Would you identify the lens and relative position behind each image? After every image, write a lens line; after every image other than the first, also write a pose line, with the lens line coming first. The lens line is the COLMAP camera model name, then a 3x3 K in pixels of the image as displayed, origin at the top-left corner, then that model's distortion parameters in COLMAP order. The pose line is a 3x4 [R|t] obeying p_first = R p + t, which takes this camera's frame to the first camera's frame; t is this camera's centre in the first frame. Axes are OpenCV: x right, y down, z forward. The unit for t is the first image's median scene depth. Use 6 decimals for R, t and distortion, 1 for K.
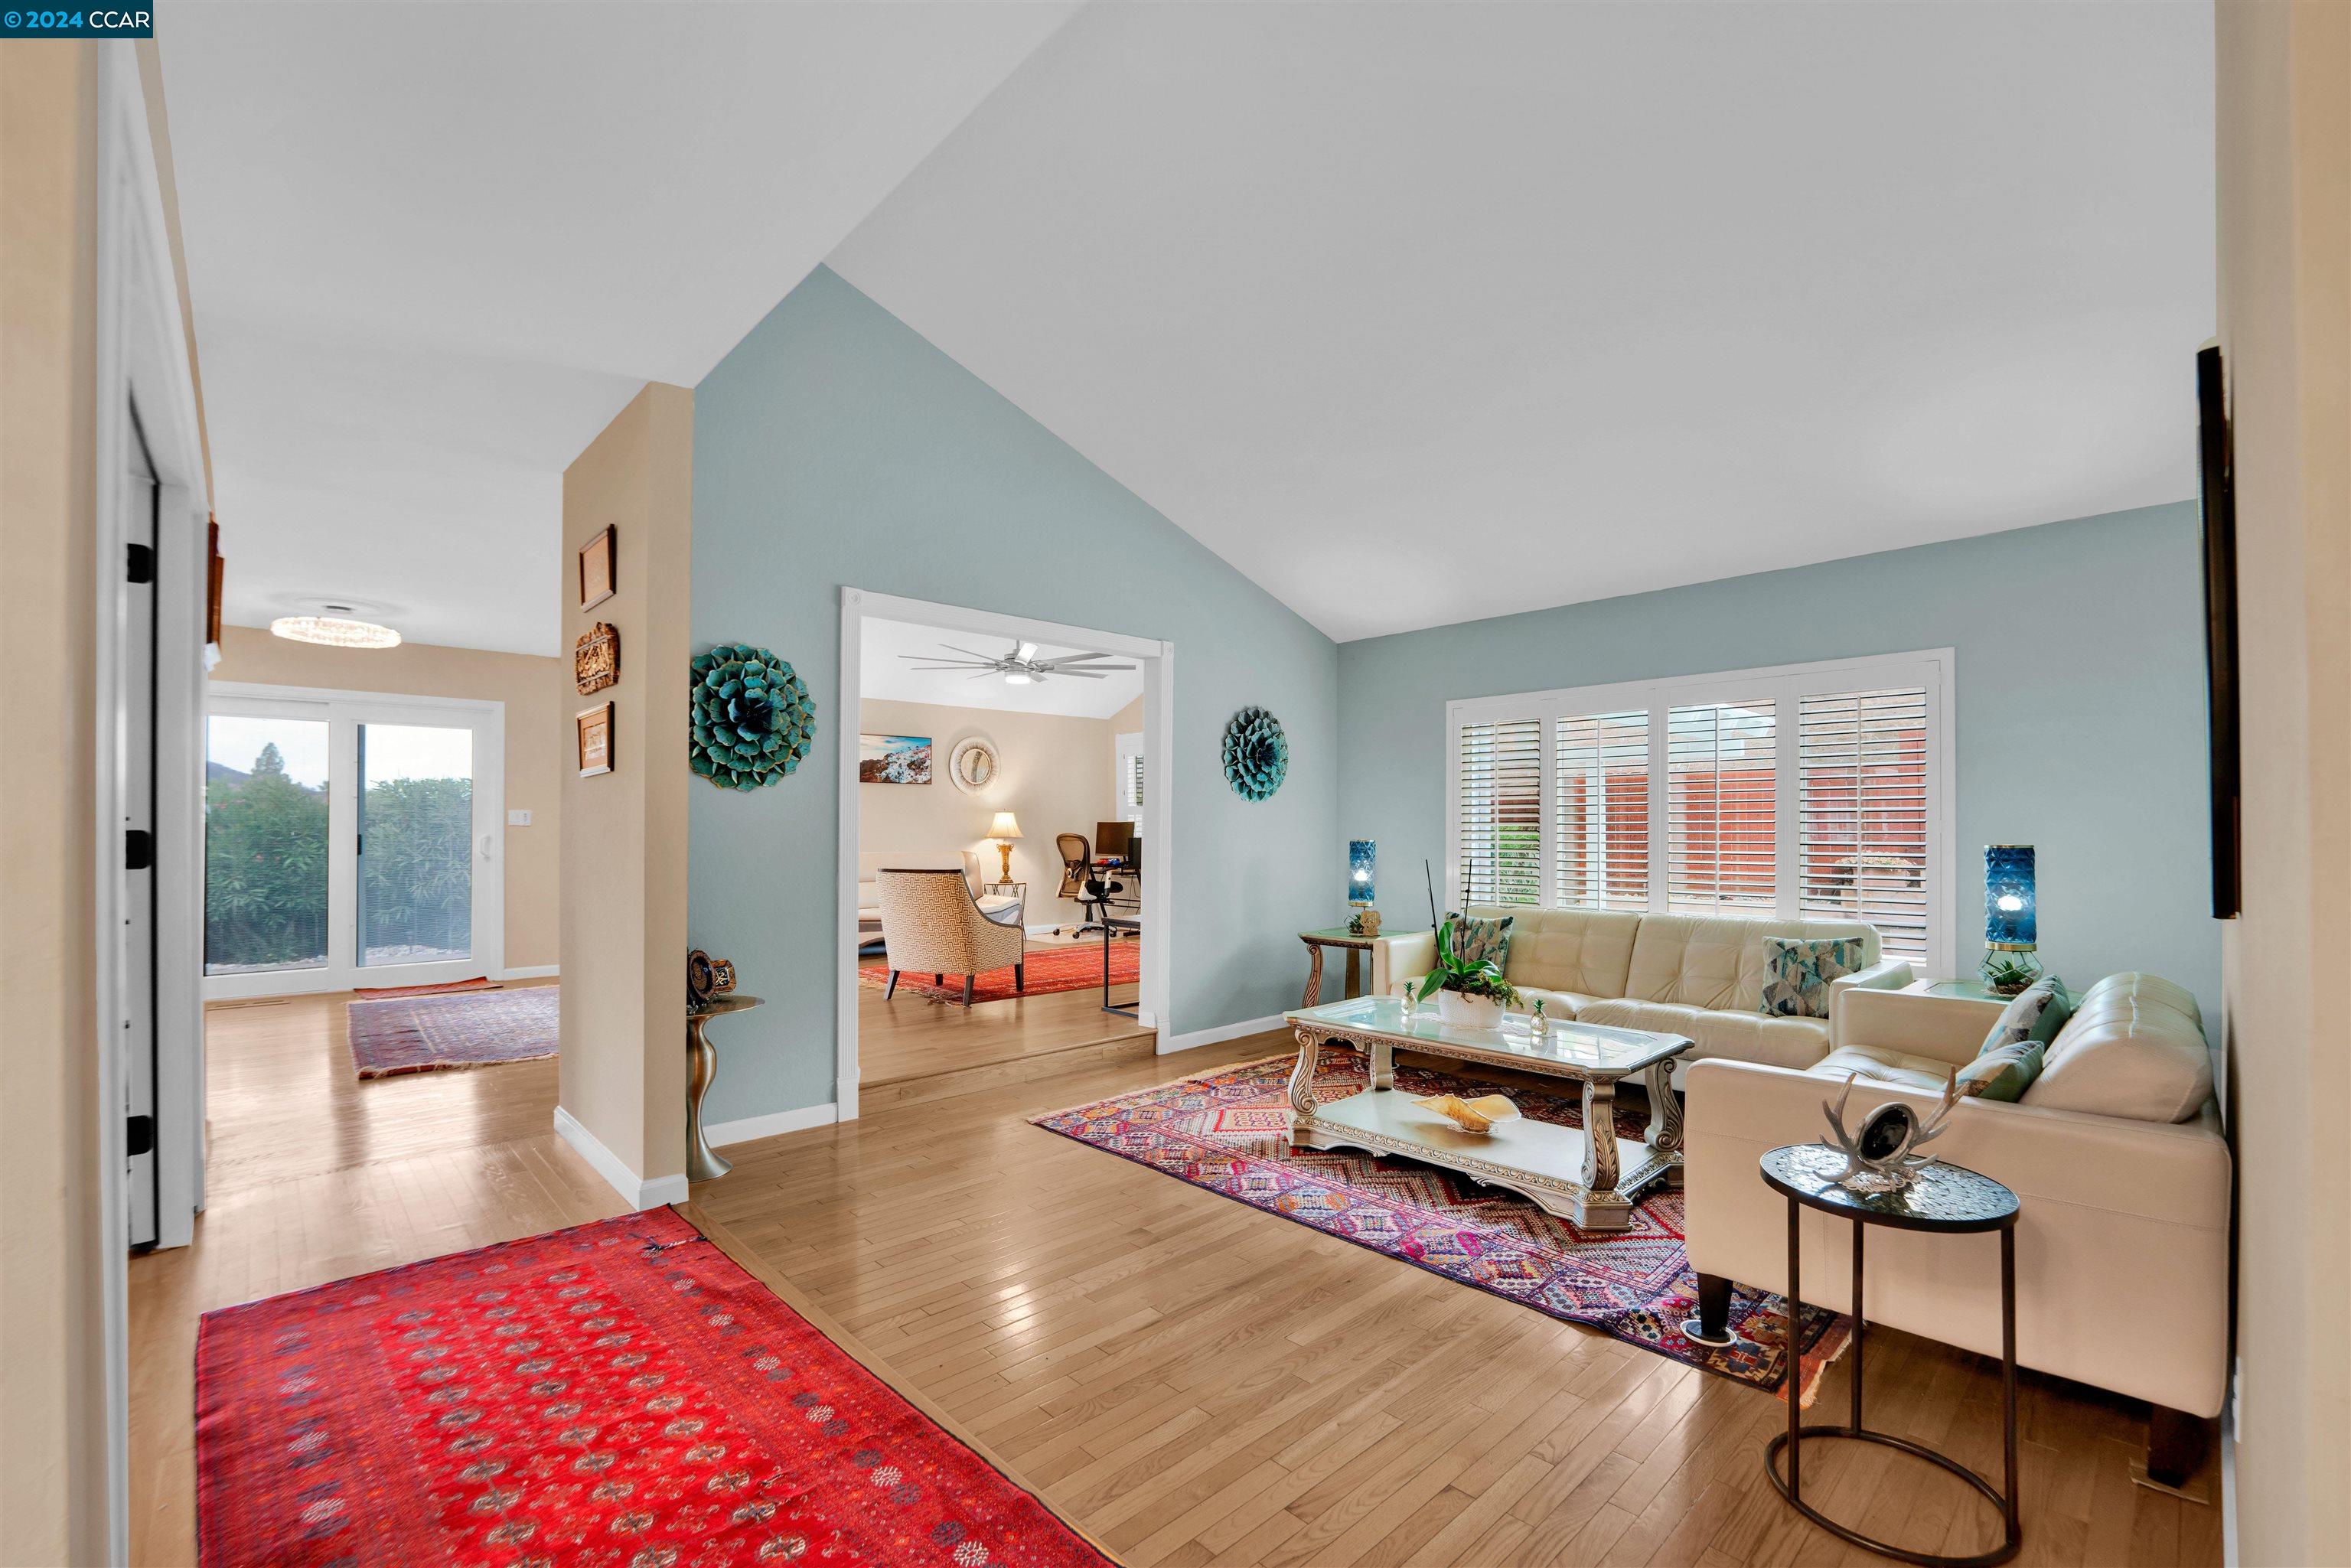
lens RADIAL K [[991.3, 0, 1168.3], [0, 991.3, 799.0], [0, 0, 1]] dist [-0.024970, -0.000558]
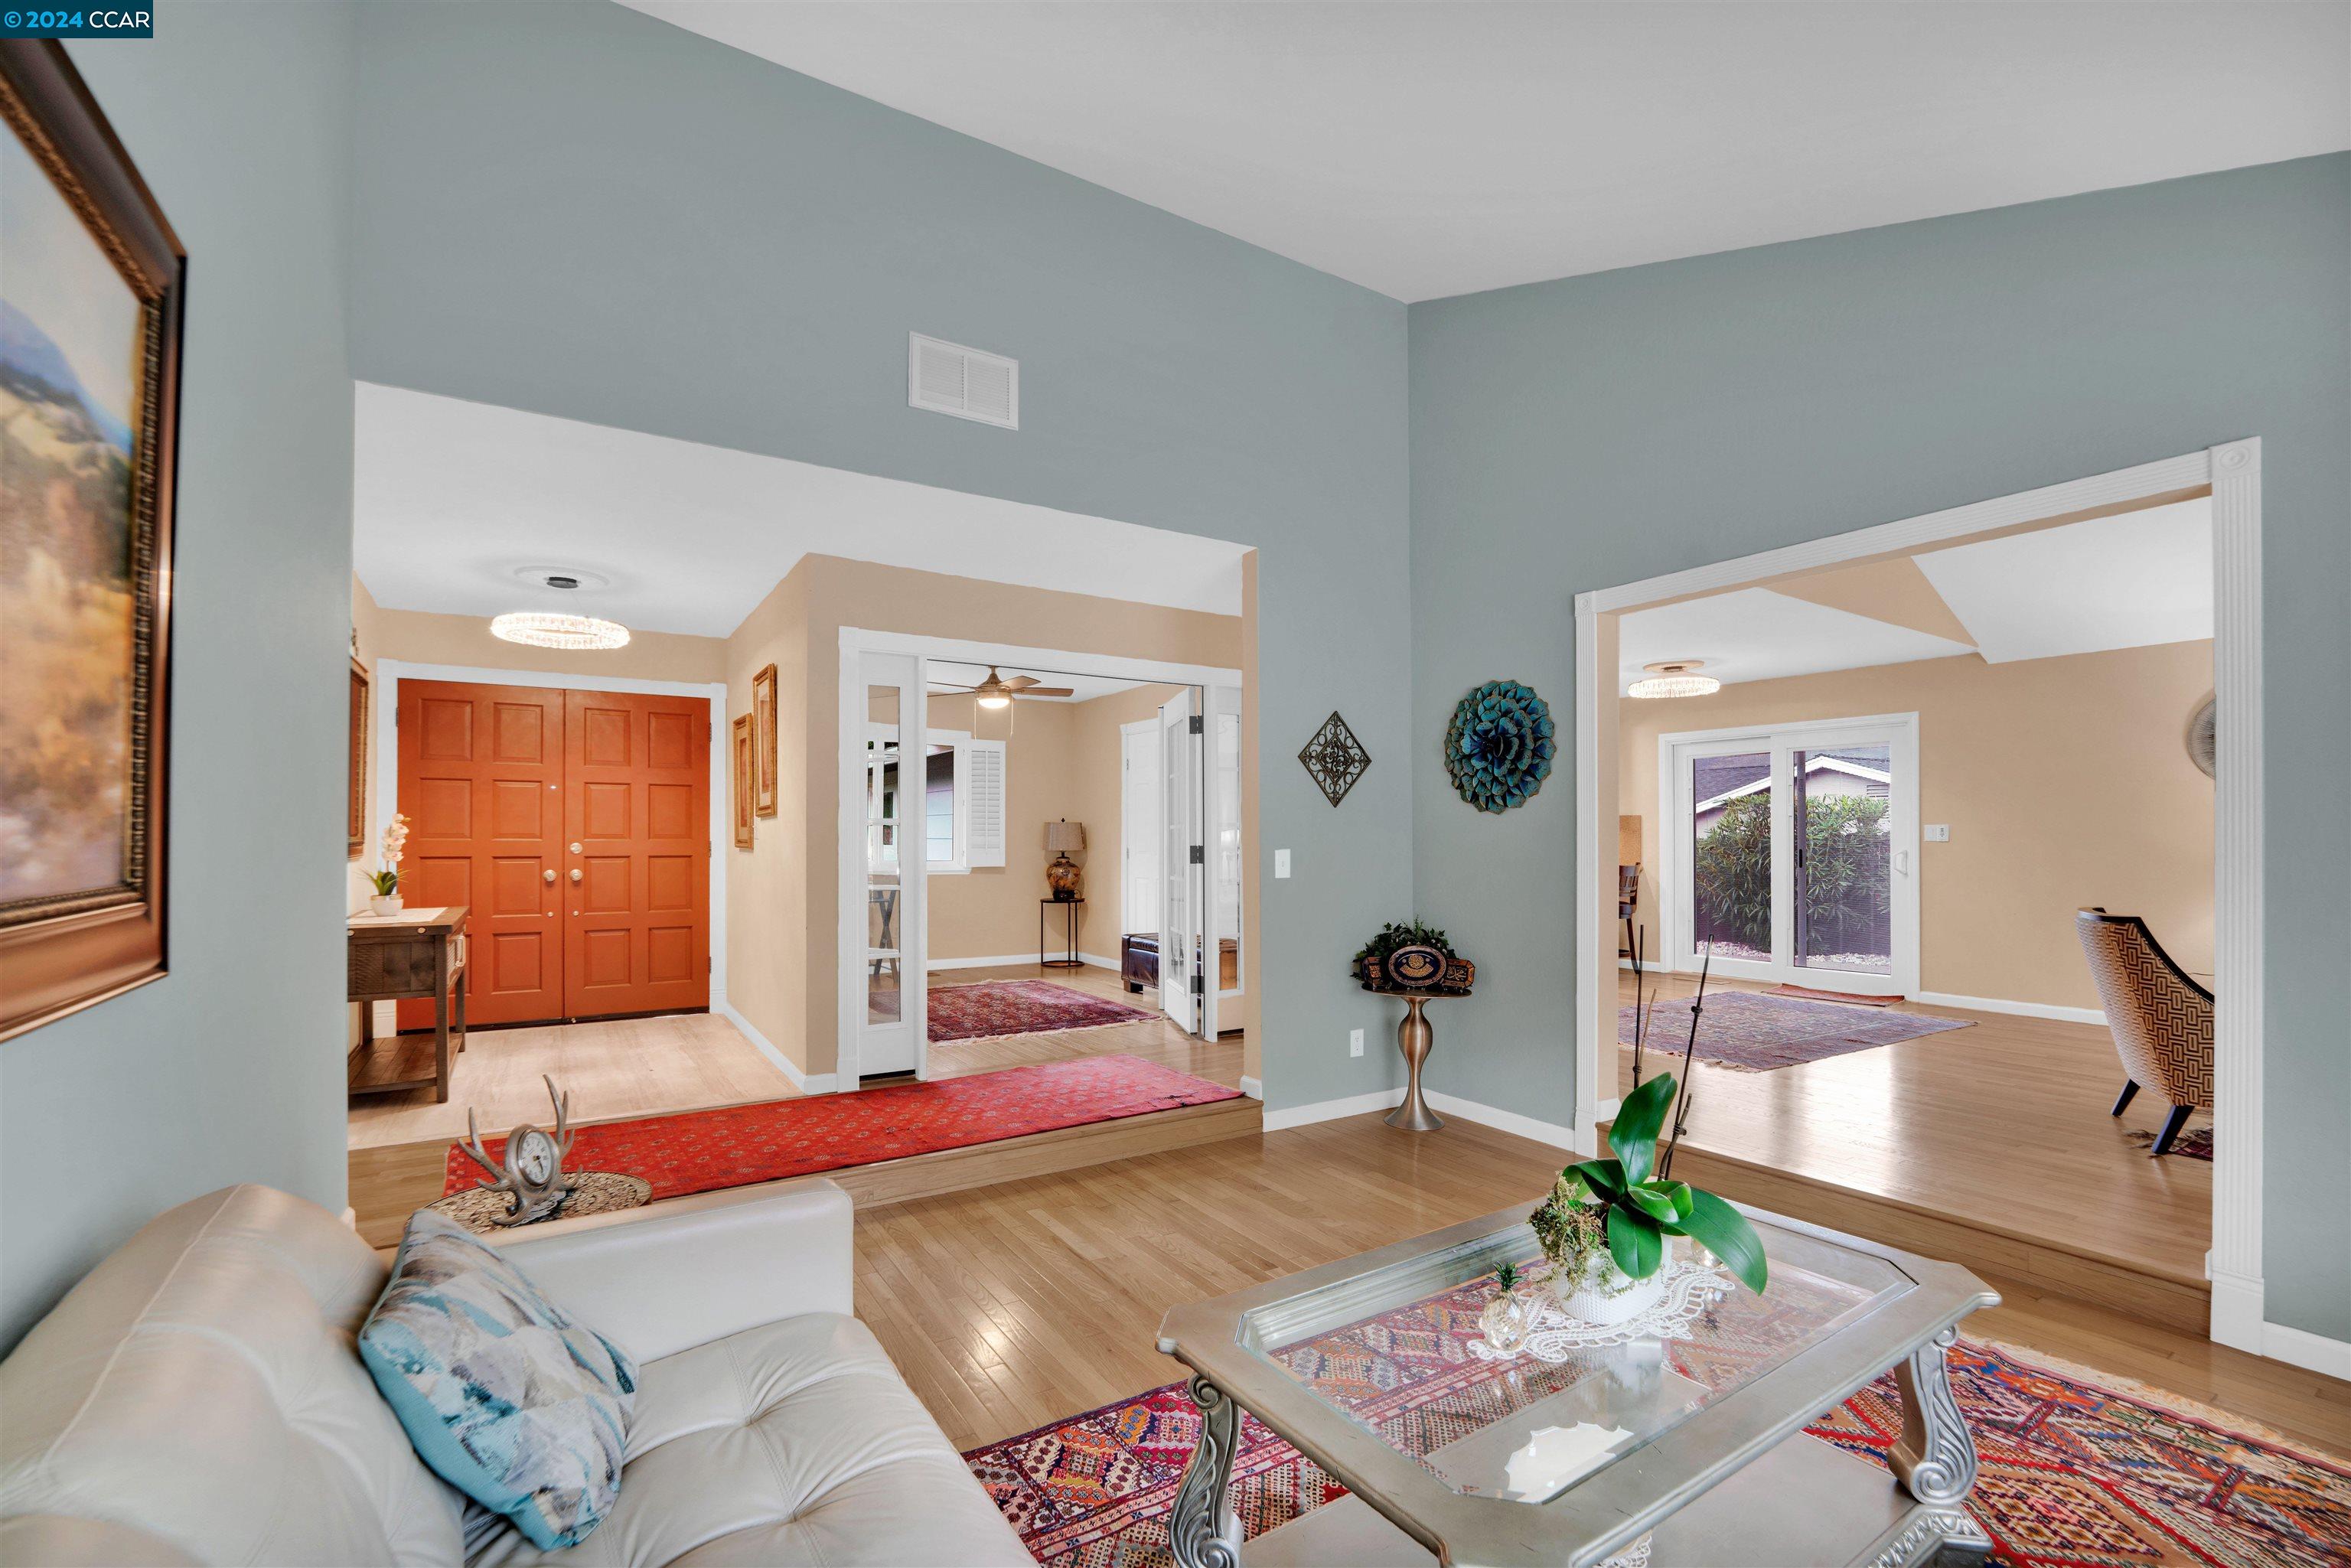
lens RADIAL K [[991.3, 0, 1156.2], [0, 991.3, 834.8], [0, 0, 1]] dist [-0.024970, -0.000558]
pose [[-0.191309, -0.003541, -0.981524, 0.684870], [0.025966, 0.999625, -0.008667, 0.015280], [0.981186, -0.027144, -0.191145, 0.787979]]
